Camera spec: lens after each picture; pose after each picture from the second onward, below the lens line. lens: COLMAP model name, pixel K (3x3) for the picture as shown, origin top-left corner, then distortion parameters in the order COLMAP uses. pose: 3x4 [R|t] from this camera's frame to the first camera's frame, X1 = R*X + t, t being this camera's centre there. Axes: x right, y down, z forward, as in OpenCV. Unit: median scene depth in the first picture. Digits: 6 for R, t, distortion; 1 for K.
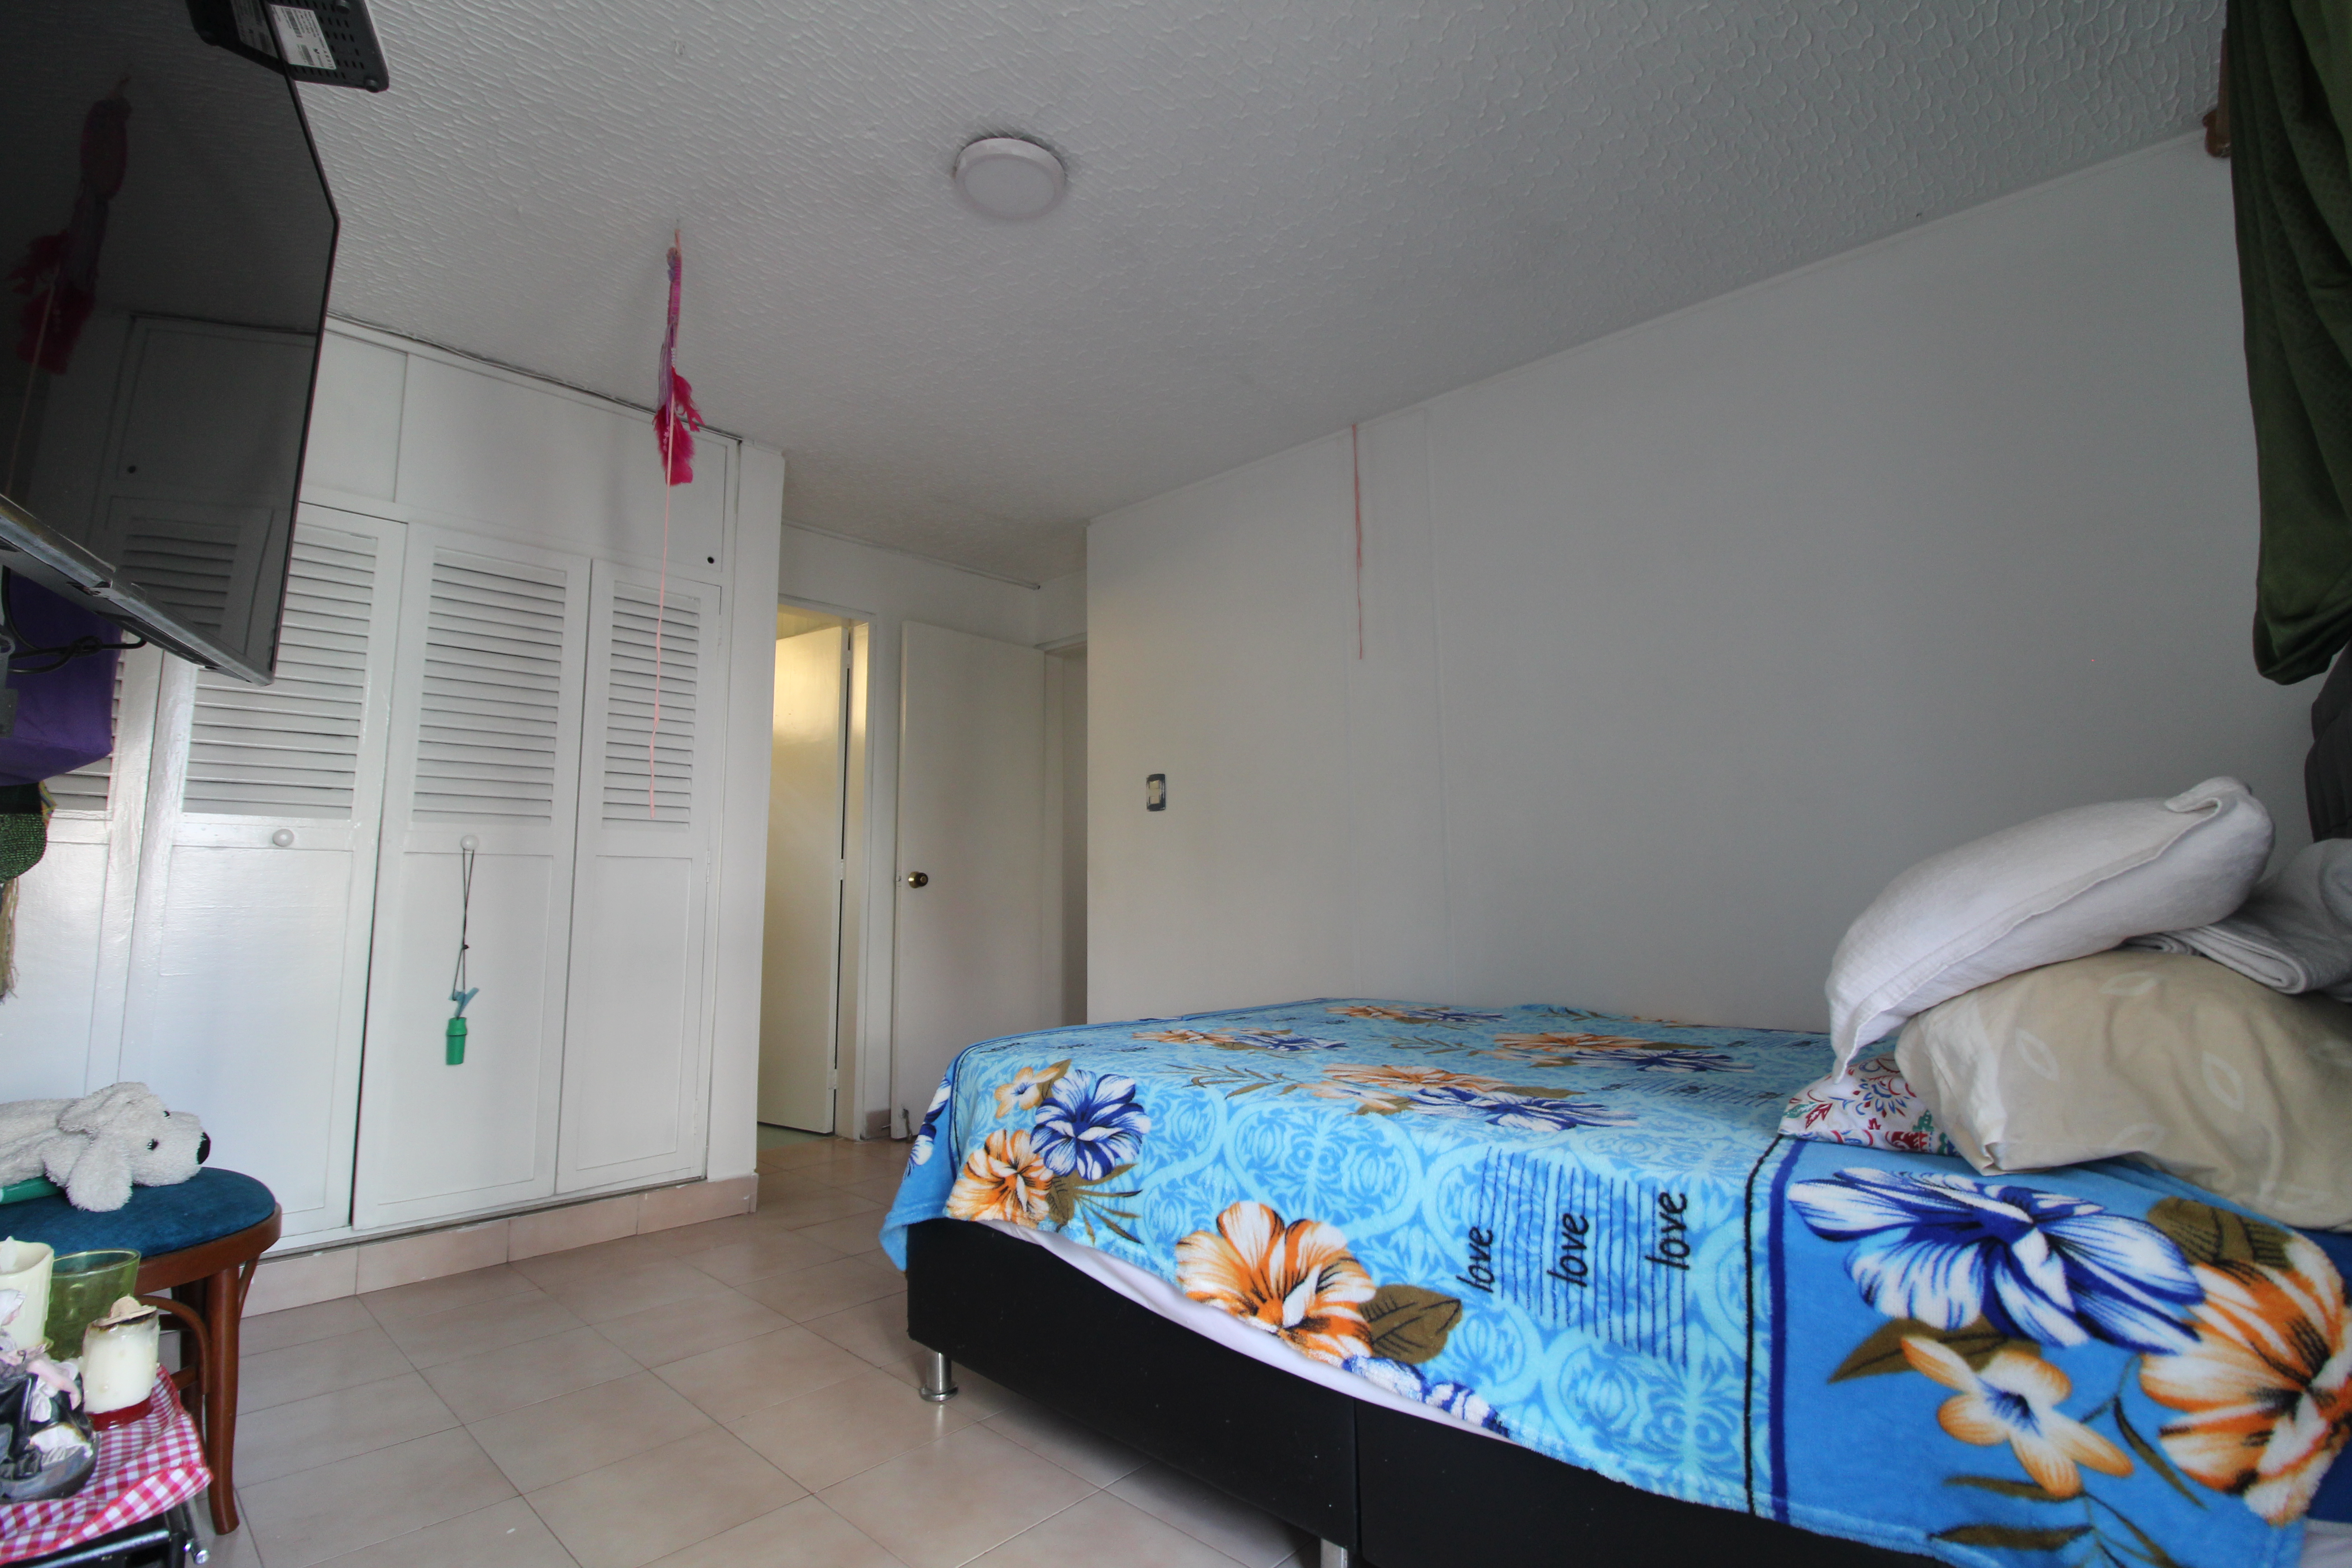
lens RADIAL K [[1105.5, 0, 1188.9], [0, 1105.5, 775.7], [0, 0, 1]] dist [-0.004700, -0.009346]
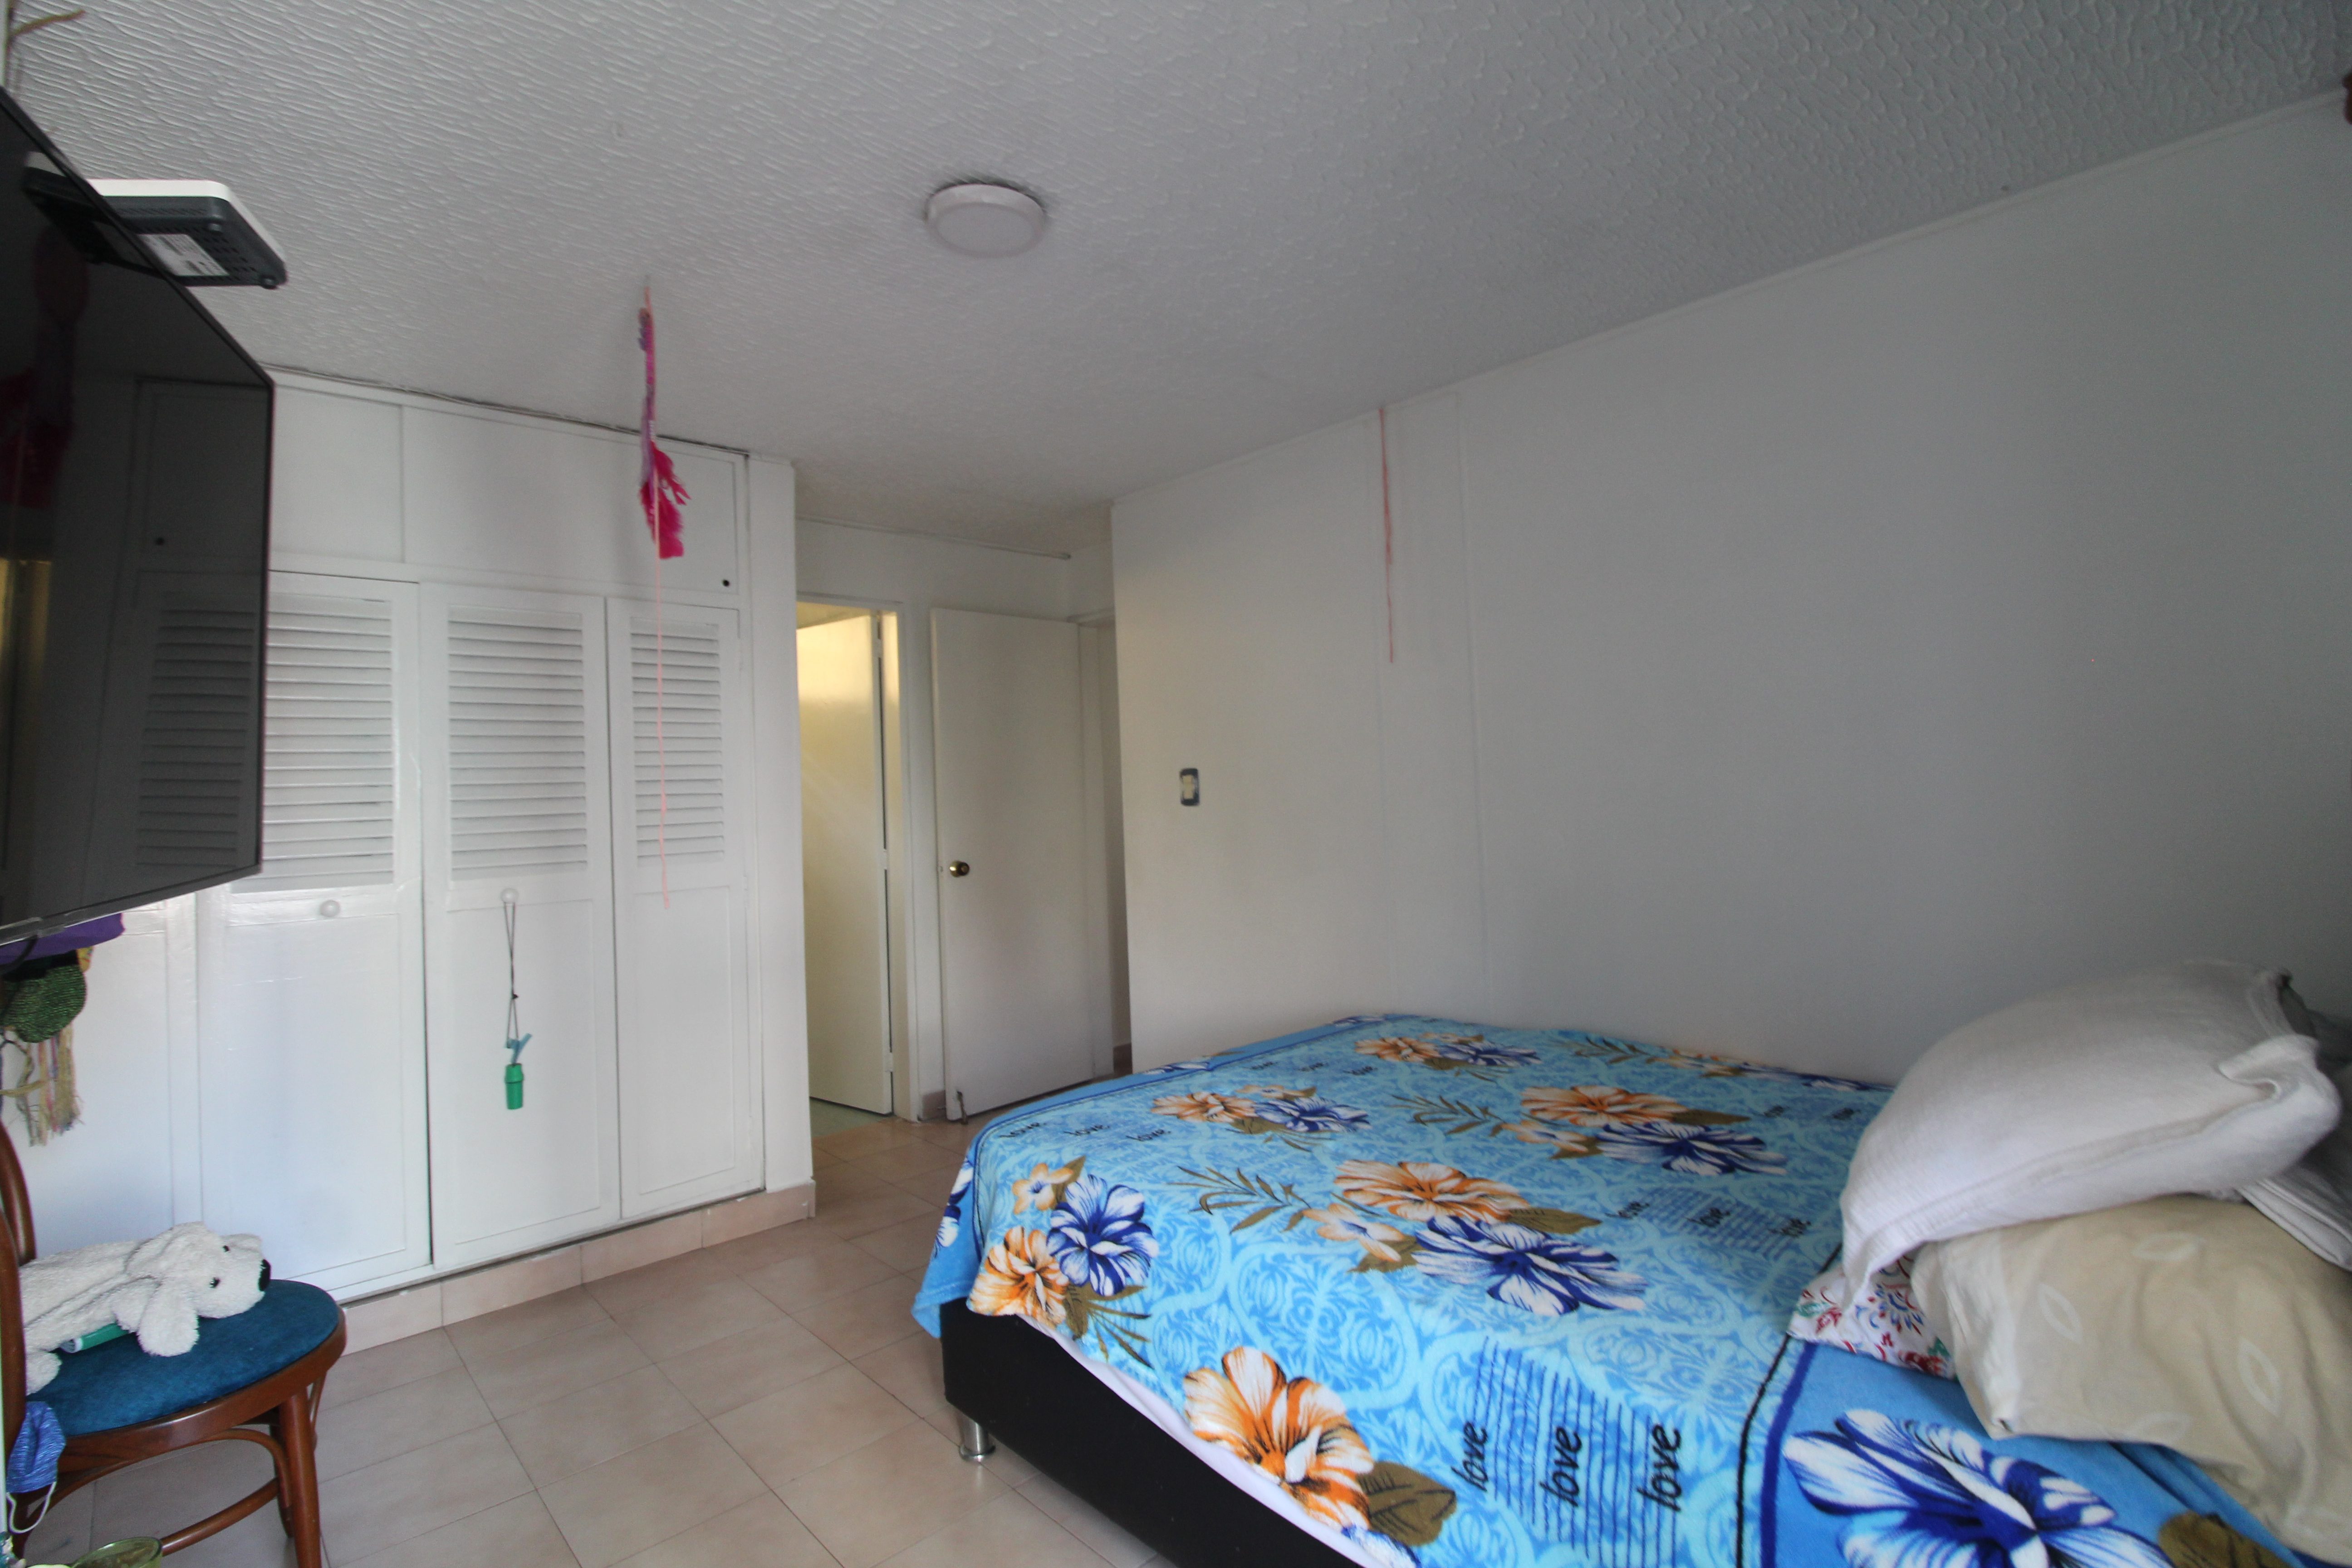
lens RADIAL K [[1105.5, 0, 1191.1], [0, 1105.5, 765.5], [0, 0, 1]] dist [-0.004700, -0.009346]
pose [[0.997751, -0.029196, -0.060330, 0.059262], [0.035097, 0.994450, 0.099185, -0.190434], [0.057099, -0.101080, 0.993238, 0.045487]]
